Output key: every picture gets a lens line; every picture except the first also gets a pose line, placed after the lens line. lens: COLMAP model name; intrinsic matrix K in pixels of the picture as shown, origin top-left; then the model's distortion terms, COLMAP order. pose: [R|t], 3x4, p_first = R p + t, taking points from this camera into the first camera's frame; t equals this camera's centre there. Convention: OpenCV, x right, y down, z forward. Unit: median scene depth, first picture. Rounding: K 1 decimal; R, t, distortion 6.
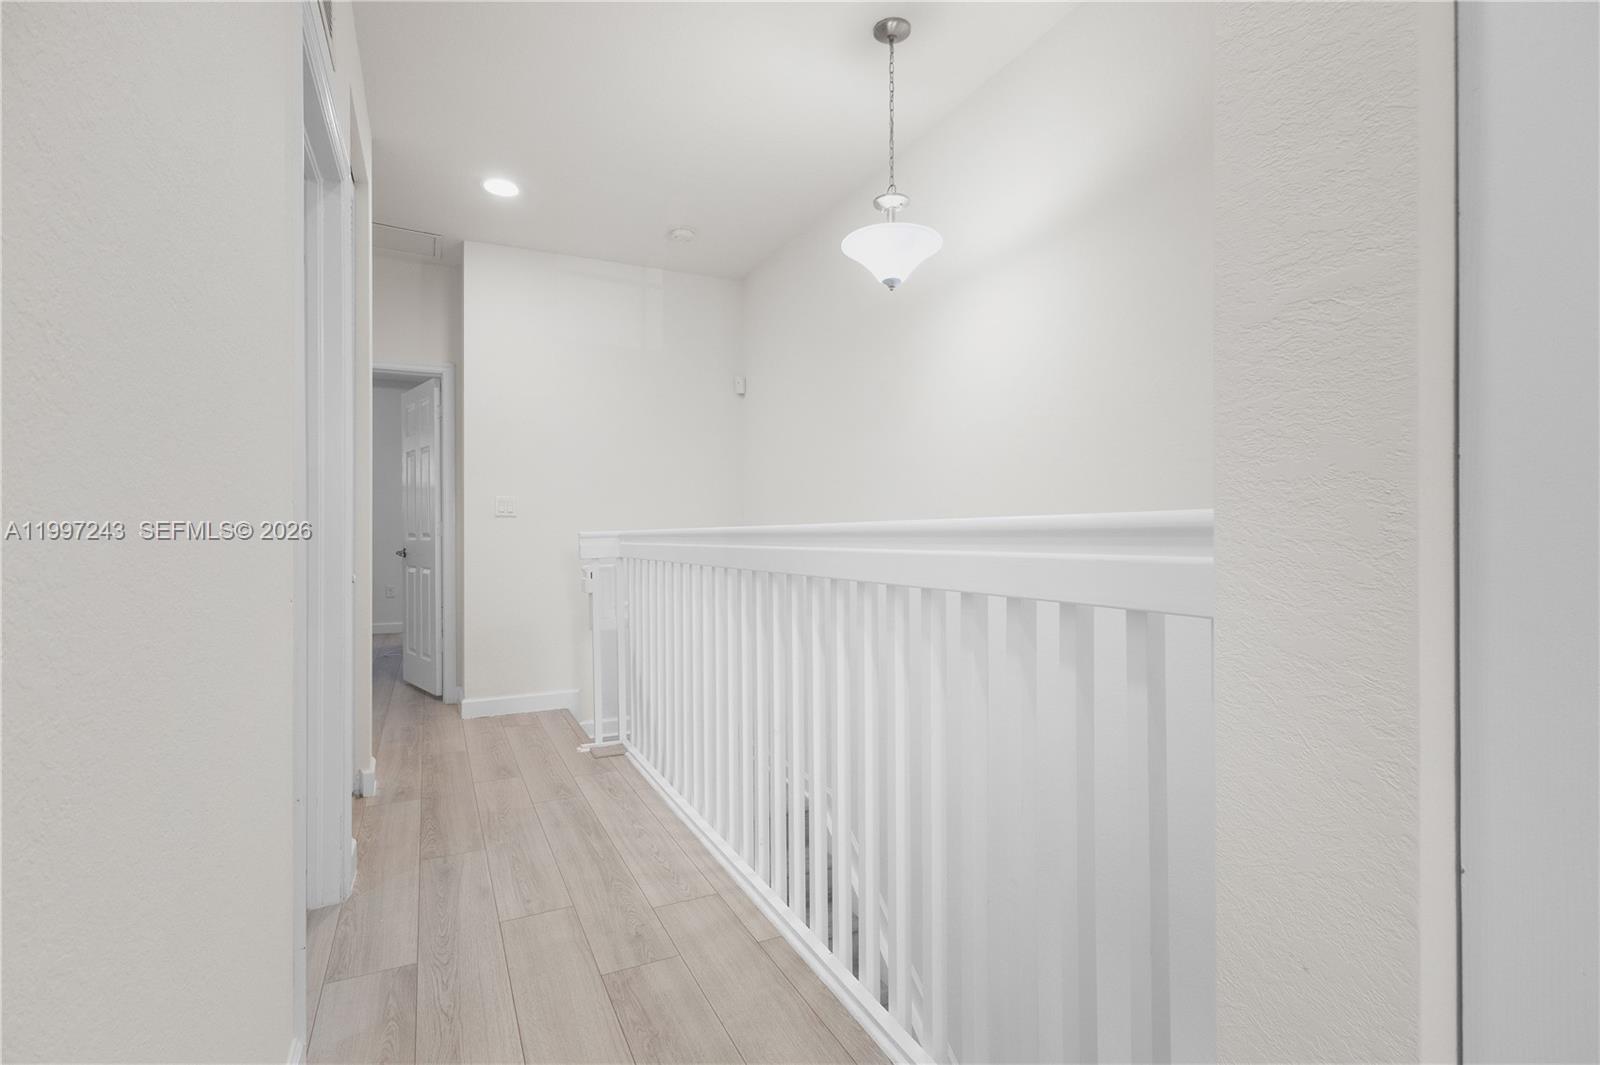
lens RADIAL K [[751.5, 0, 807.9], [0, 751.5, 527.7], [0, 0, 1]] dist [0.001224, -0.000149]
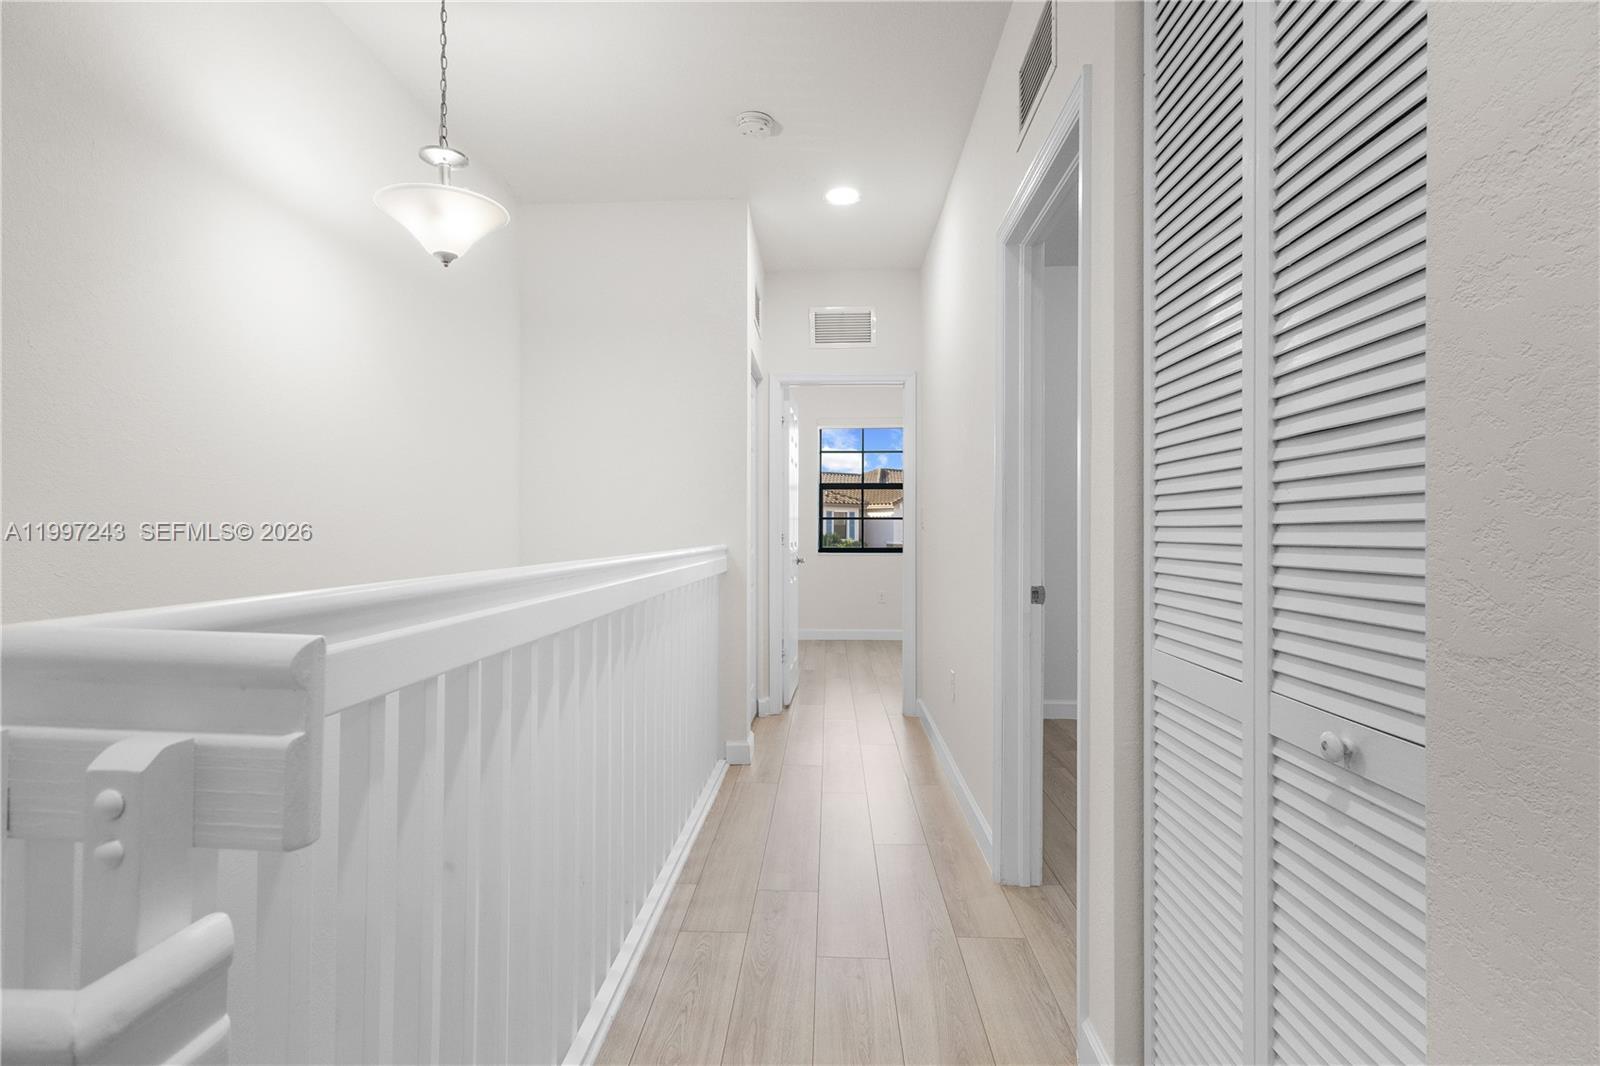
lens RADIAL K [[751.5, 0, 807.9], [0, 751.5, 528.2], [0, 0, 1]] dist [0.001224, -0.000149]
pose [[-0.877901, 0.005830, 0.478807, -0.702858], [-0.001050, 0.999900, -0.014100, -0.020132], [-0.478842, -0.012881, -0.877807, 1.706342]]
